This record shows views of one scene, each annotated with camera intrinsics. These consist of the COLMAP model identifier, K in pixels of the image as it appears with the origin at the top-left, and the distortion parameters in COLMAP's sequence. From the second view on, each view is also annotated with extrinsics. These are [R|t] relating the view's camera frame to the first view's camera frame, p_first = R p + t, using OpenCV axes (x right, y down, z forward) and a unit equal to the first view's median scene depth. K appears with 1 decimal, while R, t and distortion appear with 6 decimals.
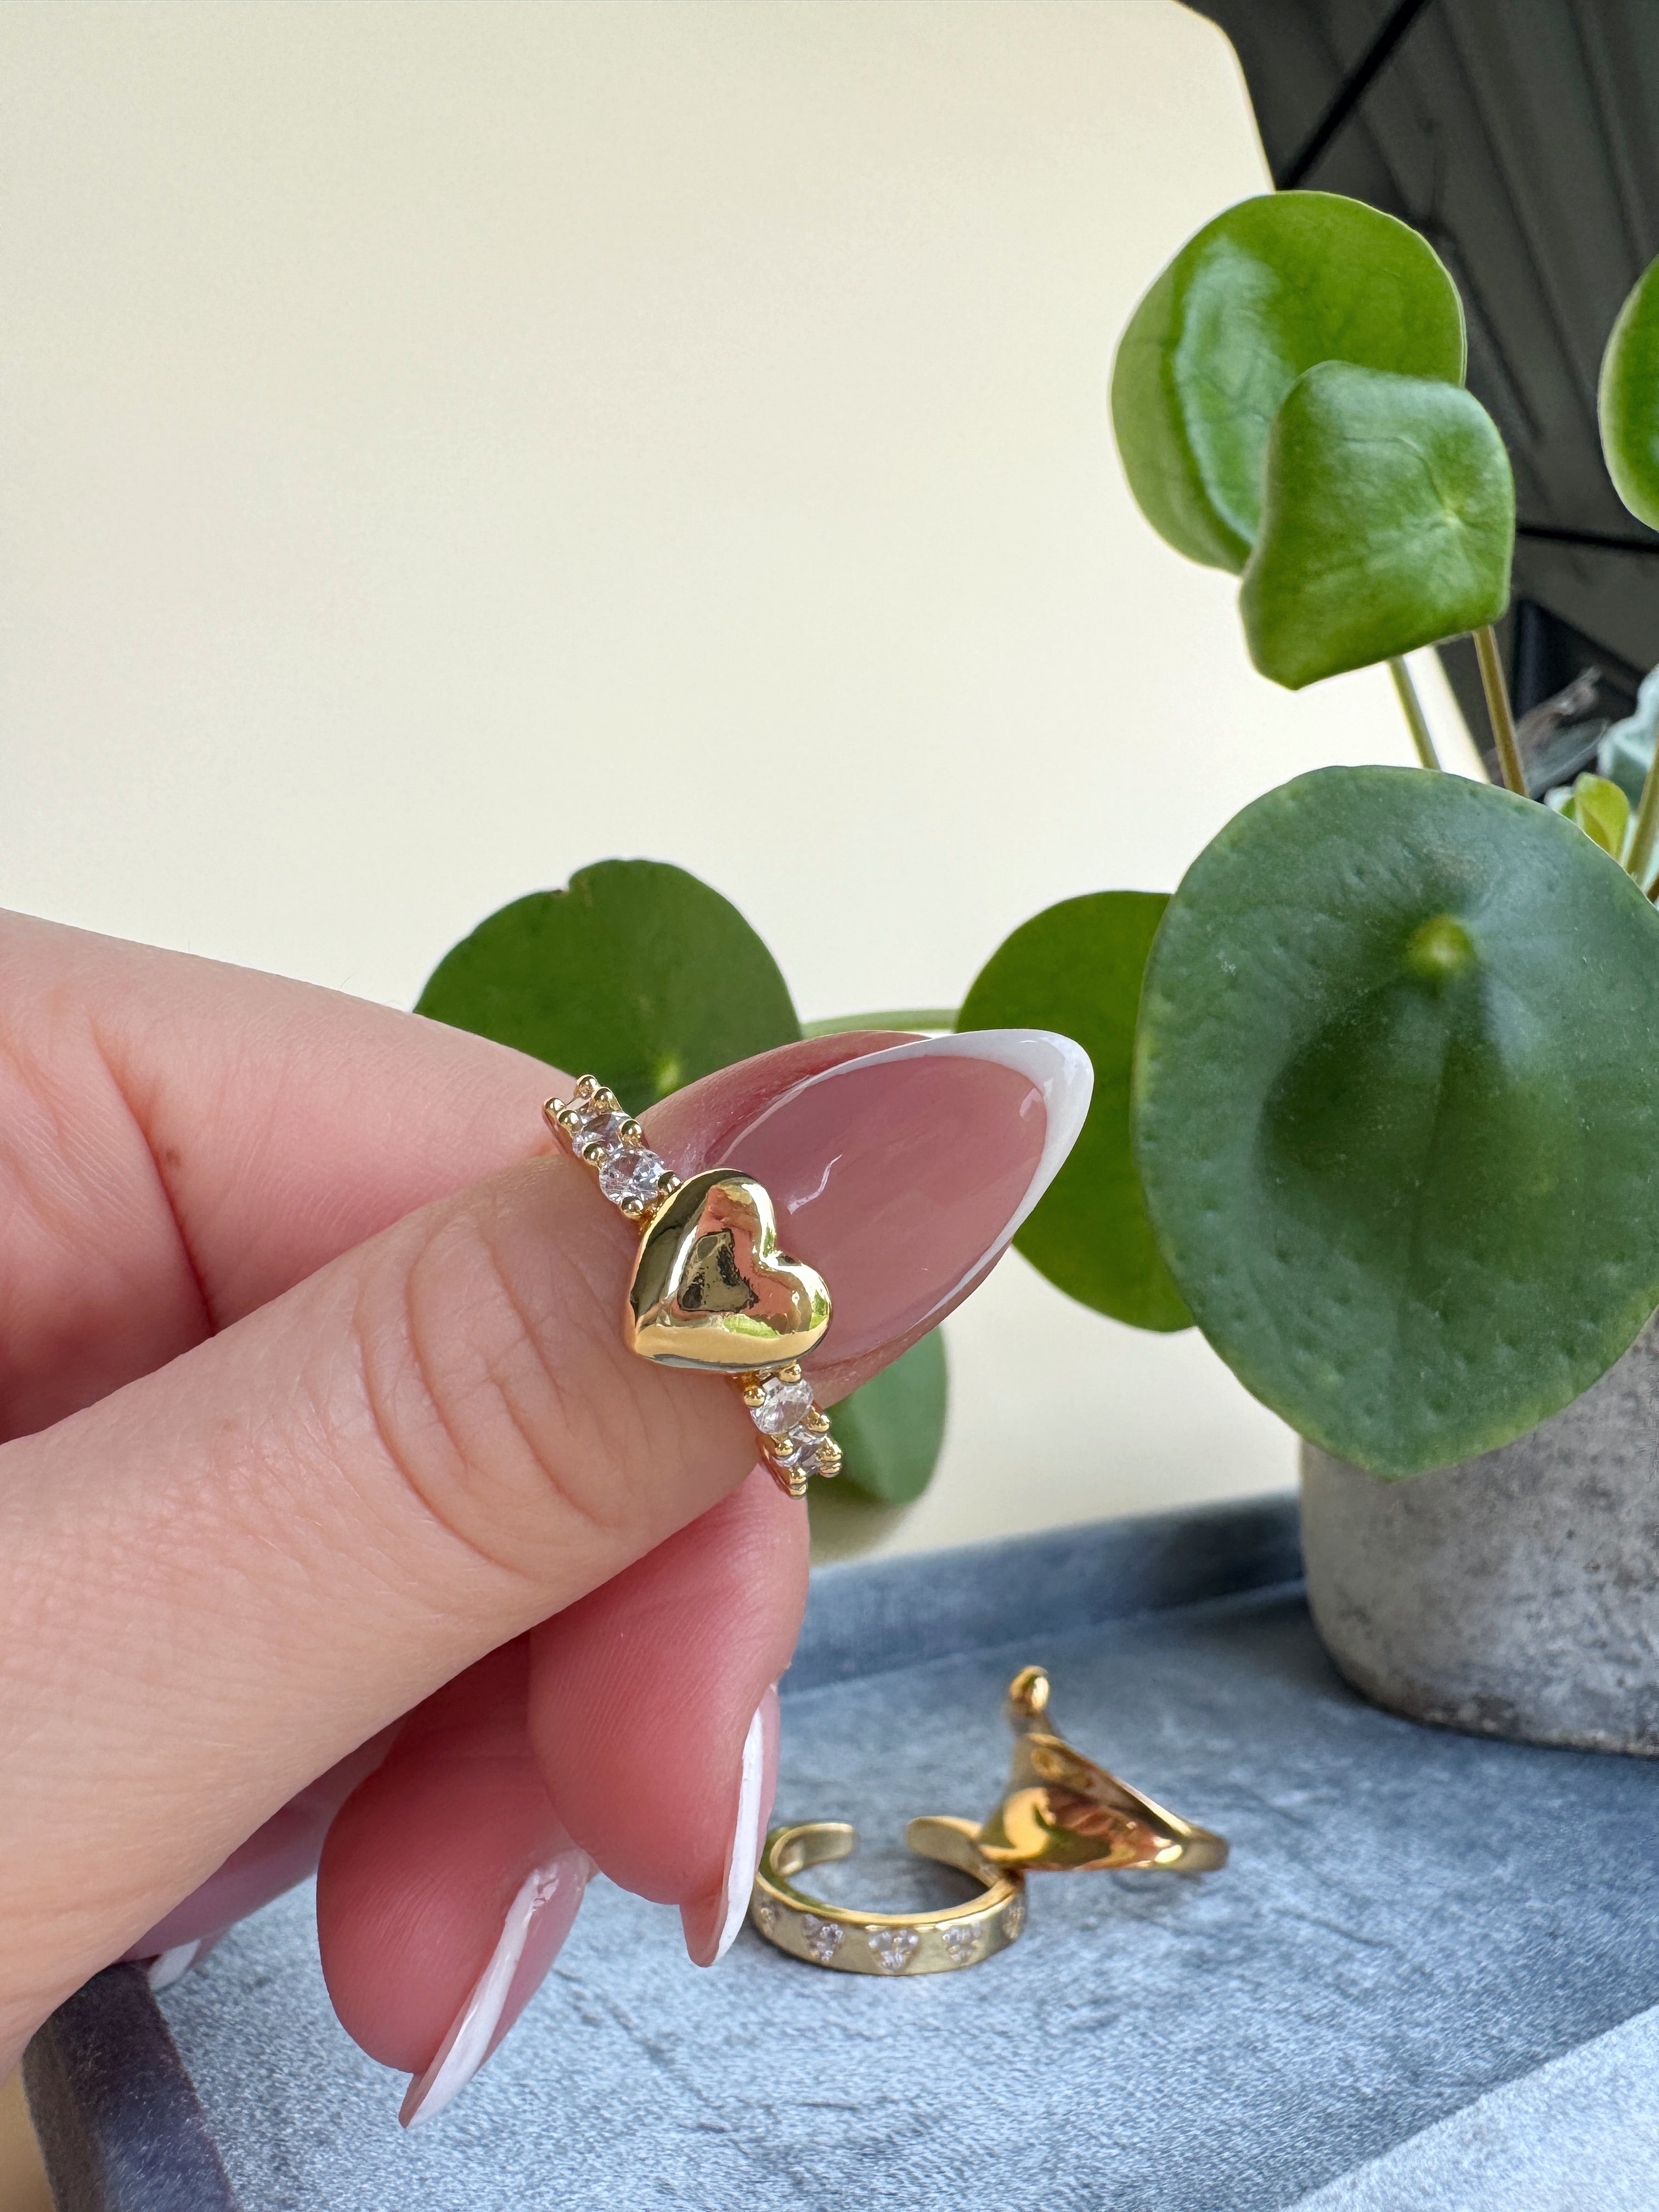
lens RADIAL K [[1628.7, 0, 828.0], [0, 1628.7, 1322.9], [0, 0, 1]] dist [0.002697, 0.000707]
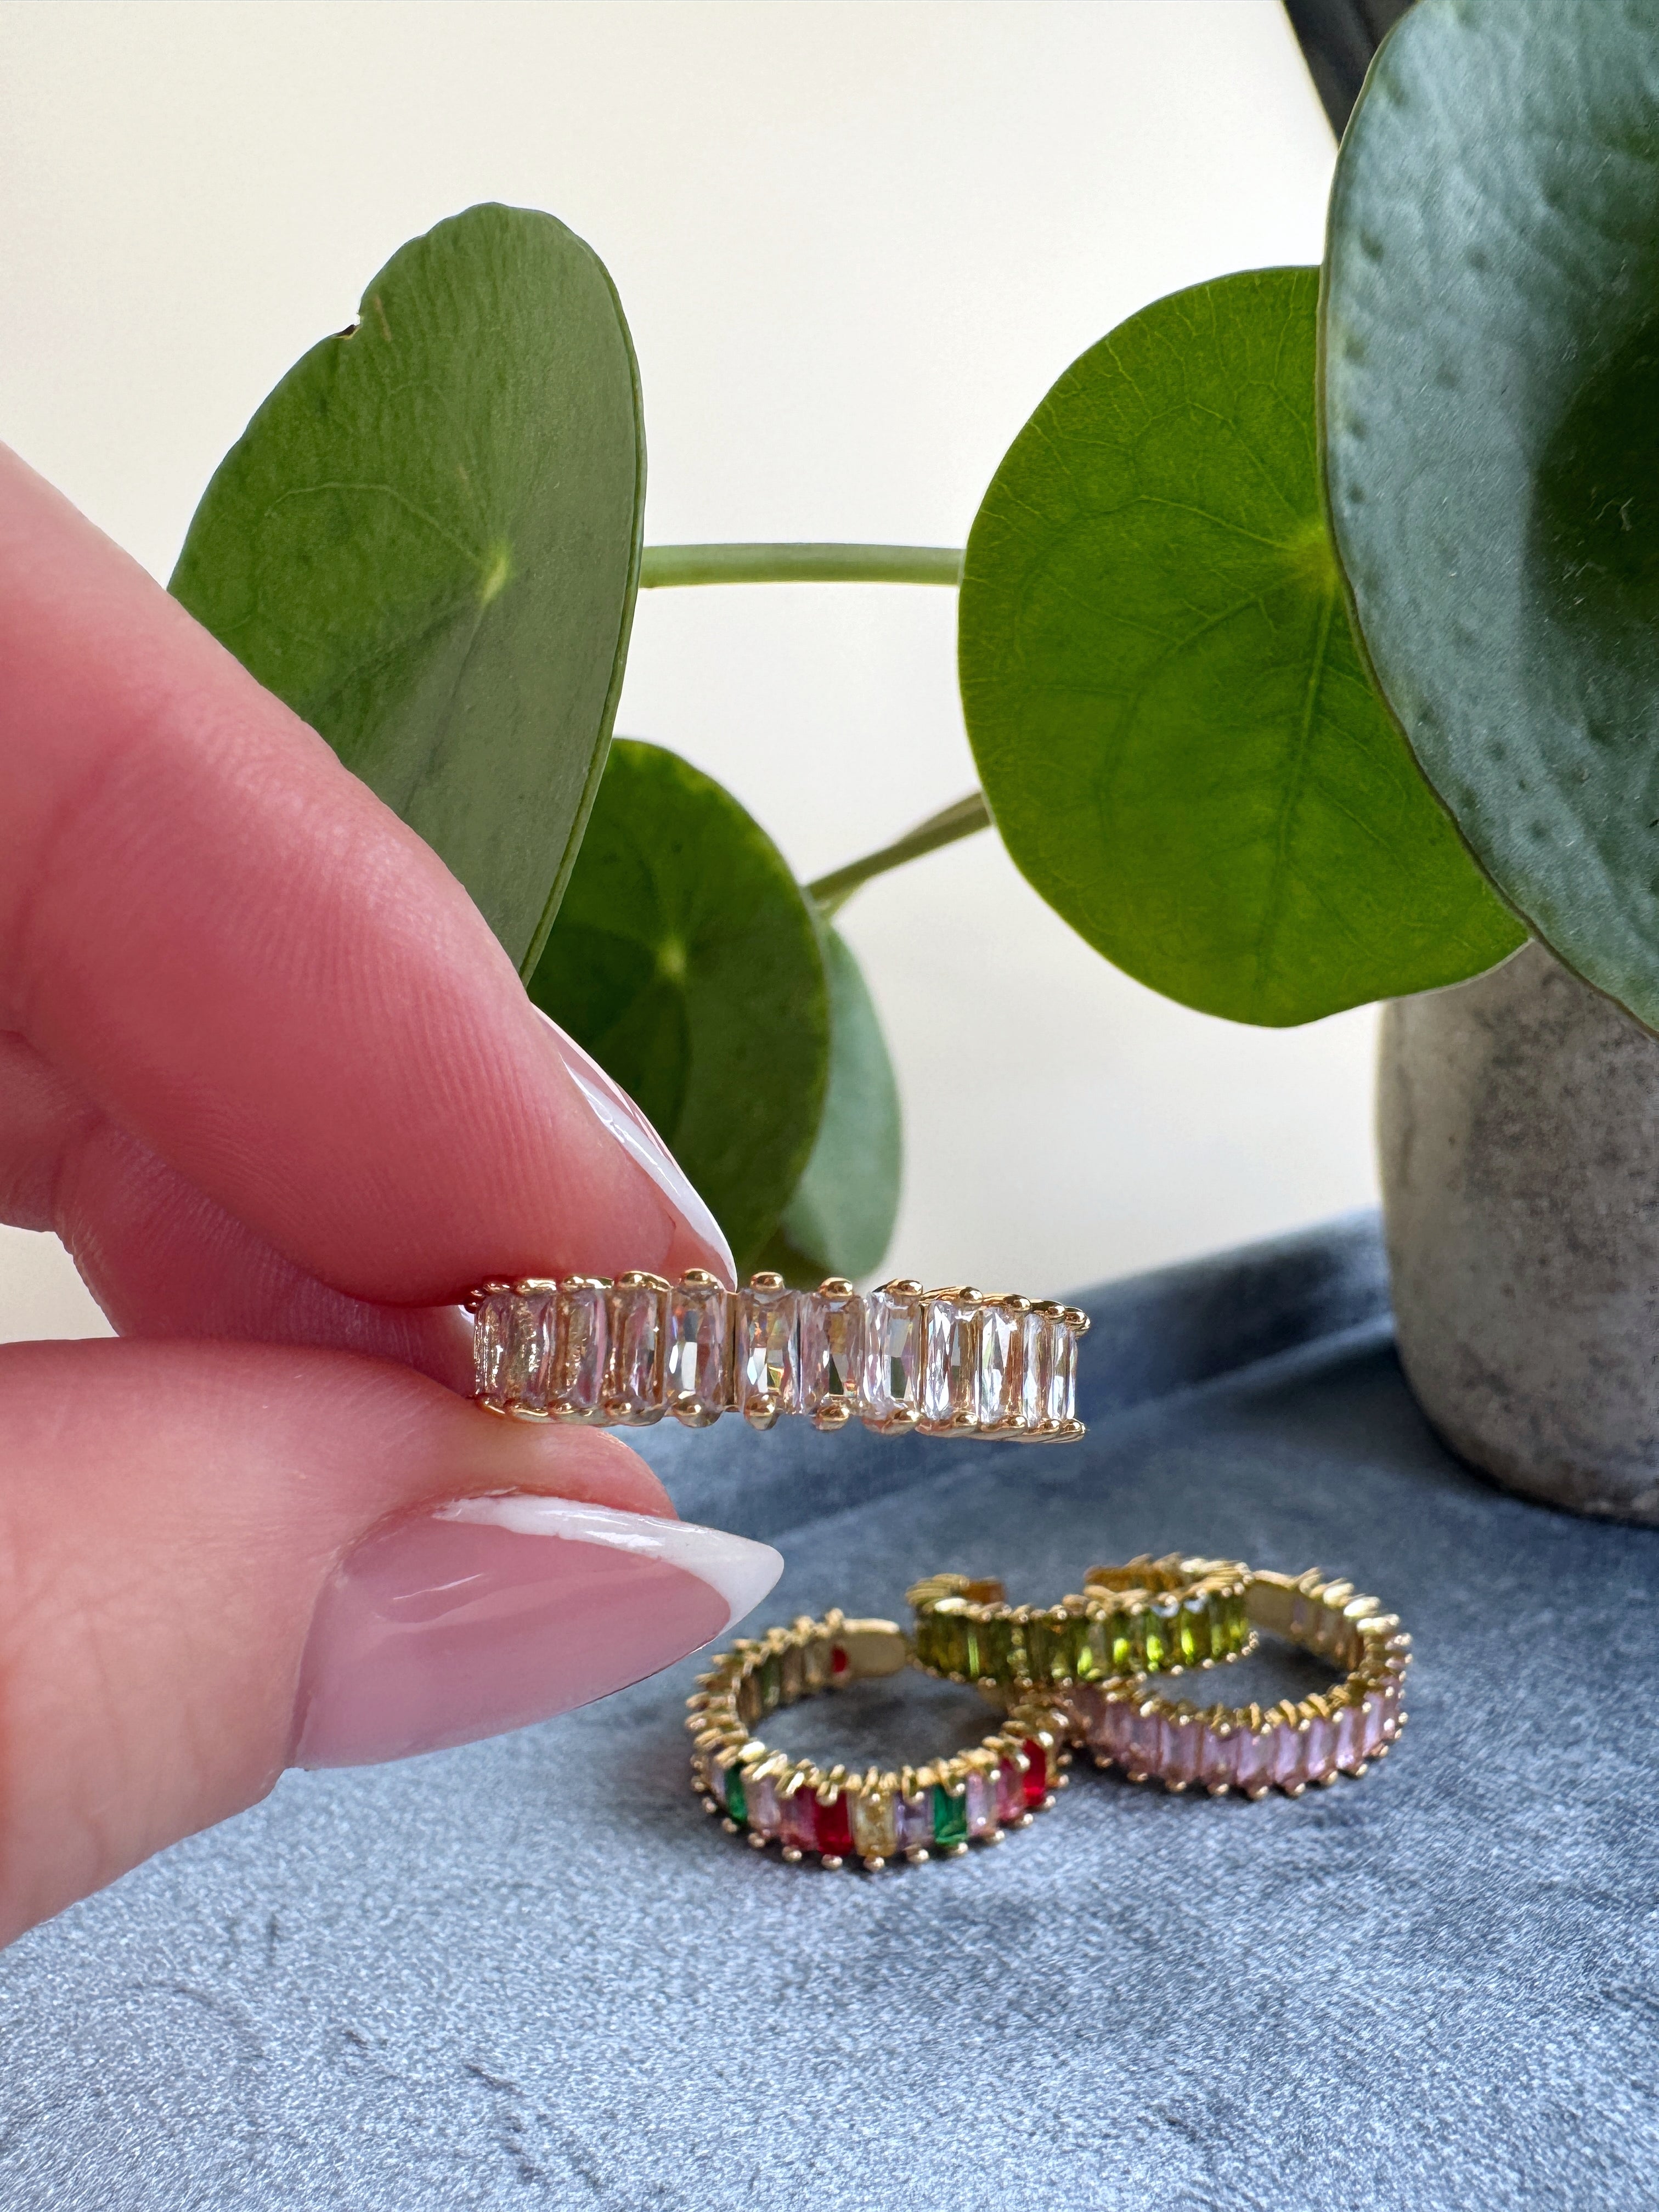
lens RADIAL K [[1632.1, 0, 834.0], [0, 1632.1, 1262.9], [0, 0, 1]] dist [-0.002671, -0.002991]
pose [[0.995414, -0.069037, 0.066212, -0.040137], [0.059995, 0.989700, 0.129976, 0.005511], [-0.074503, -0.125407, 0.989304, 0.345686]]
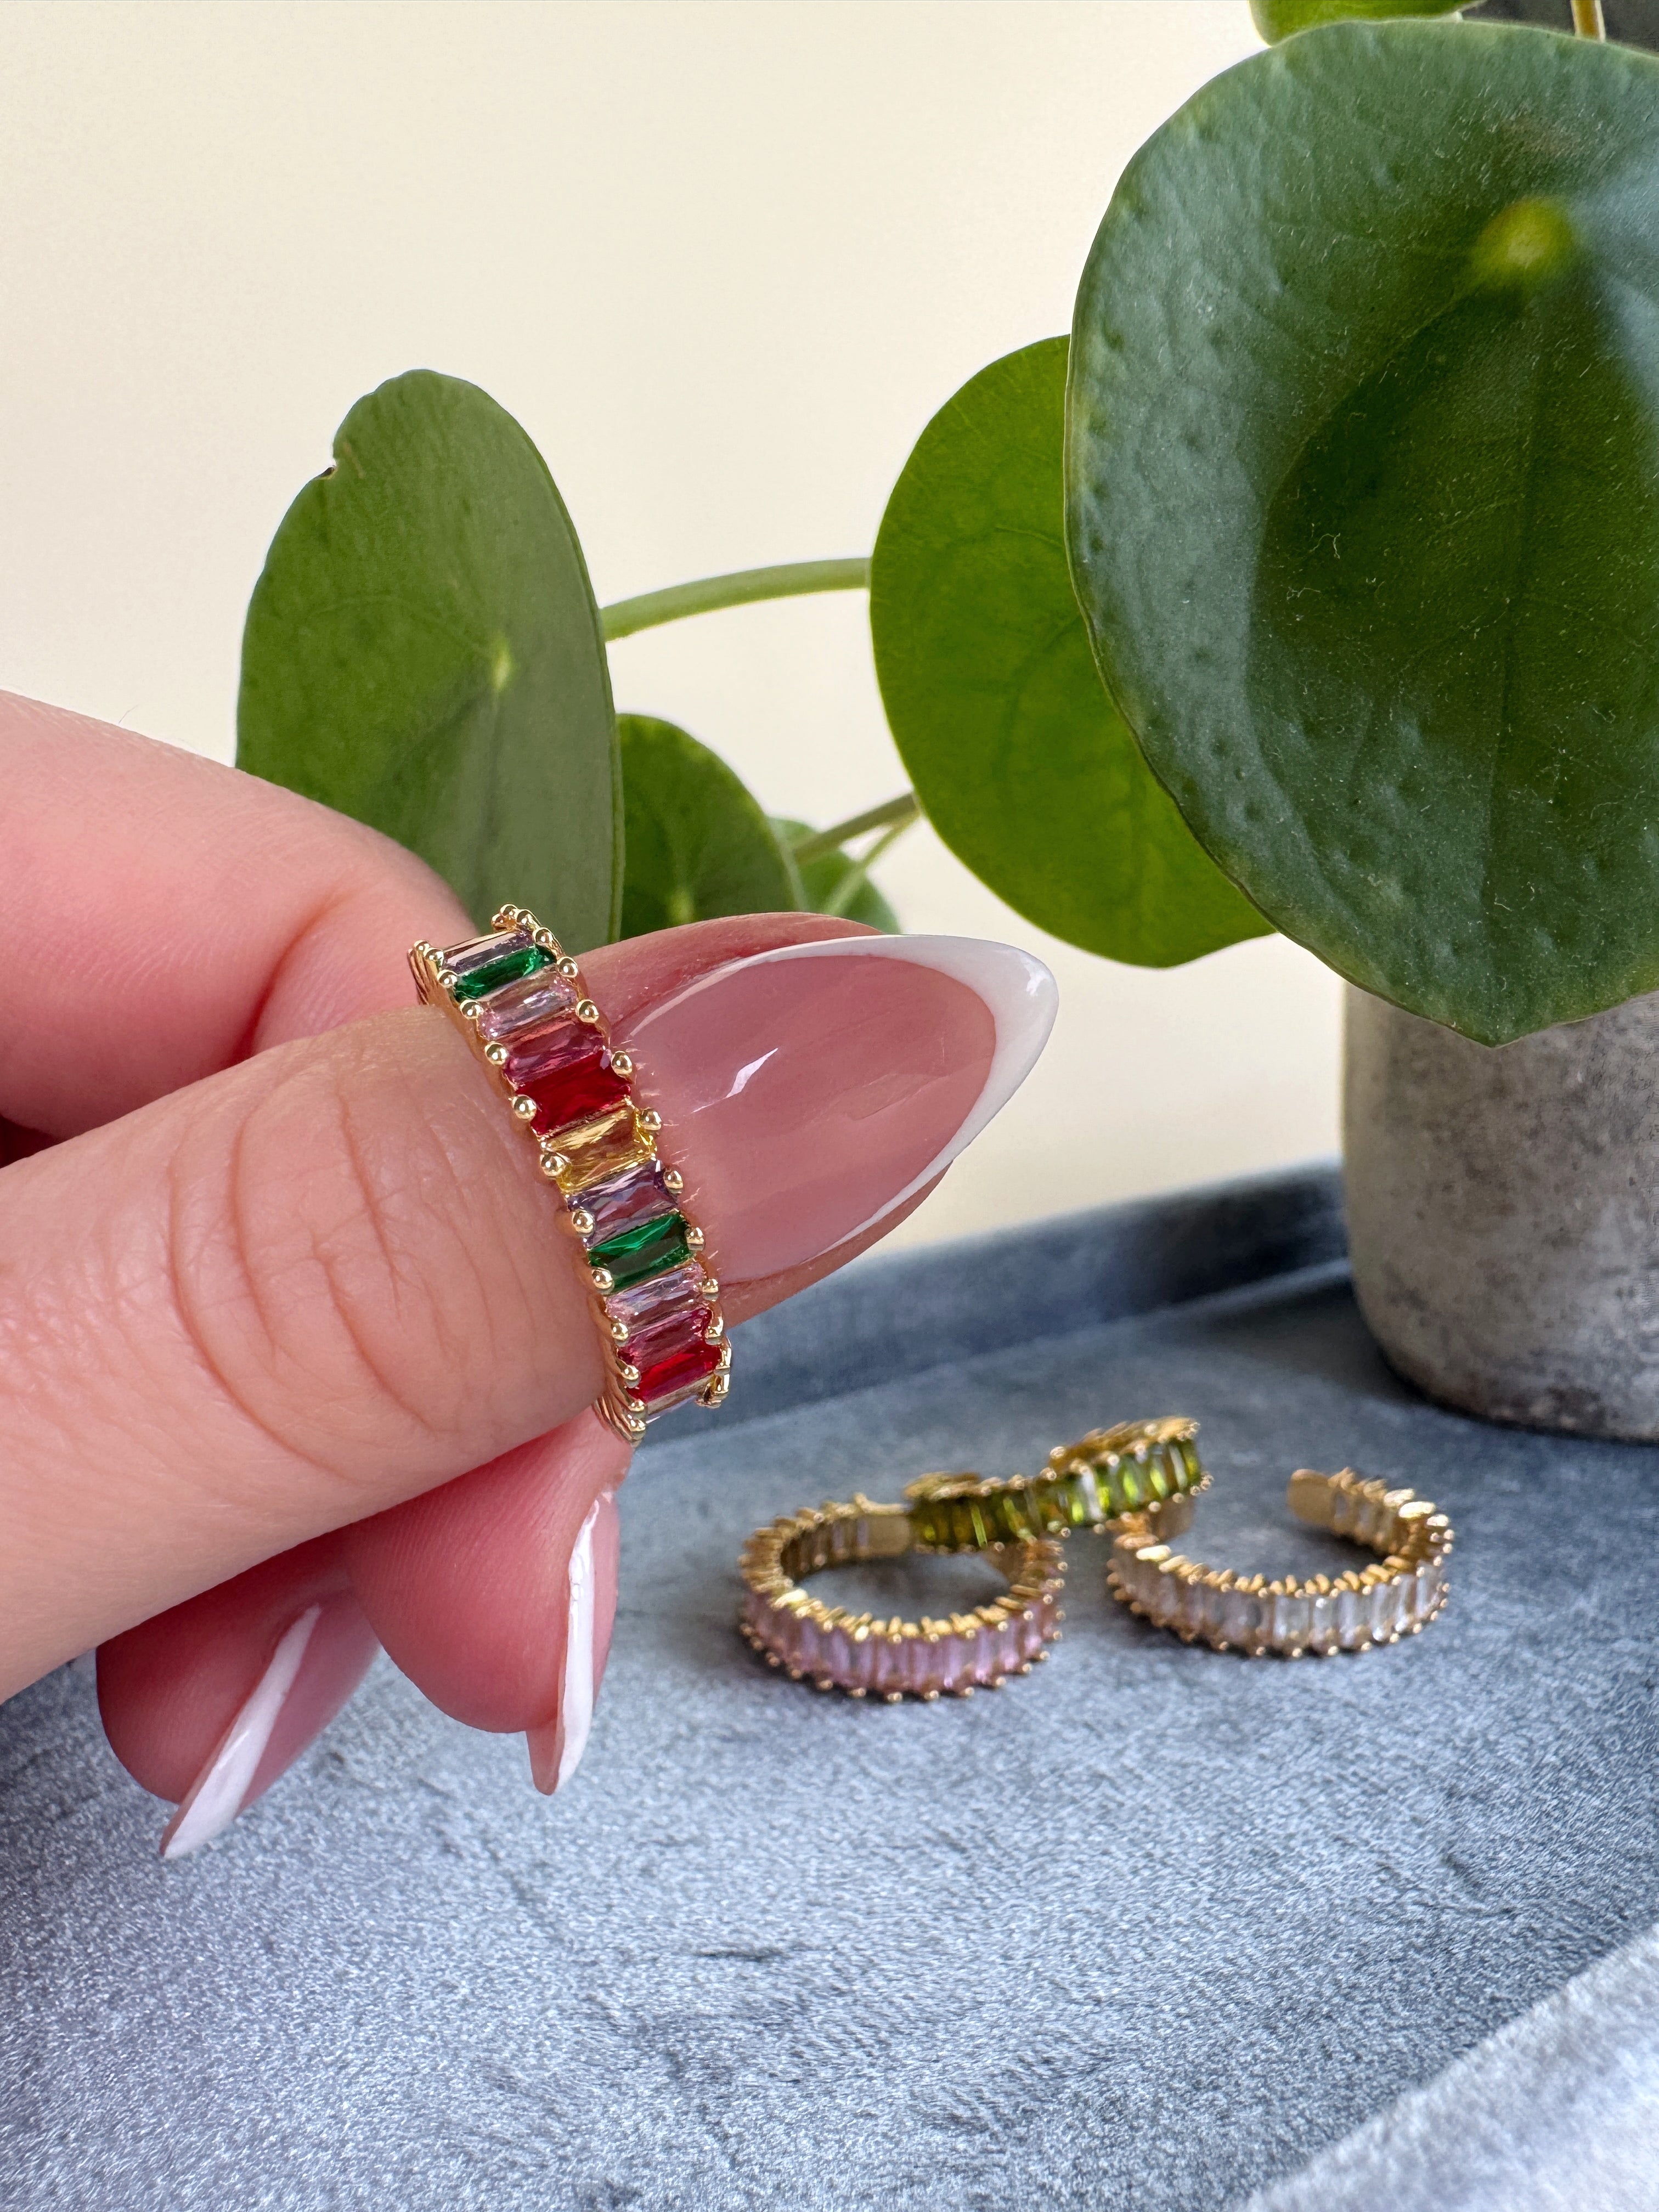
lens RADIAL K [[1628.0, 0, 824.5], [0, 1628.0, 1270.5], [0, 0, 1]] dist [0.000419, -0.003886]
pose [[0.997894, -0.050630, -0.040537, 0.073212], [0.056272, 0.986628, 0.152965, 0.023328], [0.032250, -0.154924, 0.987400, 0.204500]]
